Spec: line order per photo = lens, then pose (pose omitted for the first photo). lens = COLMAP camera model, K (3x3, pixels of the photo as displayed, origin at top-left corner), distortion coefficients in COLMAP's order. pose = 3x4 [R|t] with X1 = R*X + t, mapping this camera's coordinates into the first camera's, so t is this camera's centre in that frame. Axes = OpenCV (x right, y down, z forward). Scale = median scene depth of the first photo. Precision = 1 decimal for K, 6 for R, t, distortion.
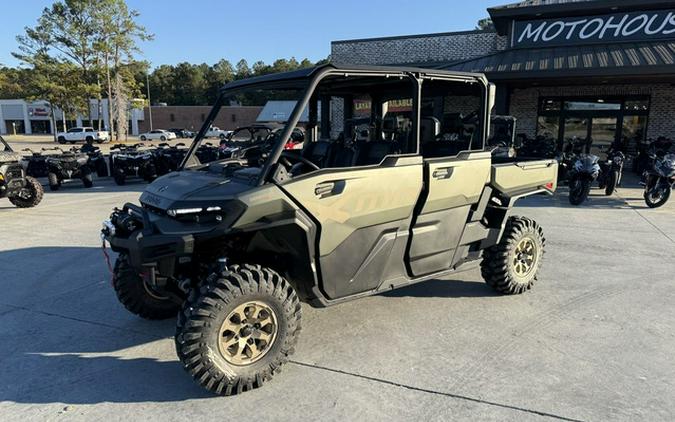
lens RADIAL K [[475.8, 0, 334.6], [0, 475.8, 215.4], [0, 0, 1]] dist [0.042736, -0.050871]
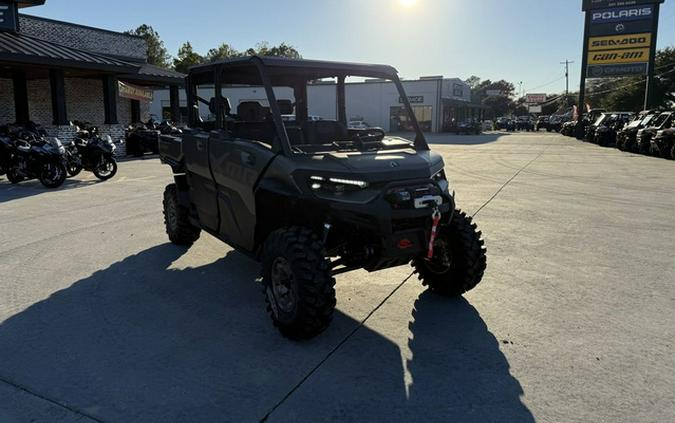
lens RADIAL K [[475.8, 0, 334.8], [0, 475.8, 181.9], [0, 0, 1]] dist [0.042736, -0.050871]
pose [[0.074655, -0.134837, 0.988051, -0.356702], [0.173352, 0.977485, 0.120297, -0.041873], [-0.982026, 0.162300, 0.096348, 0.258235]]
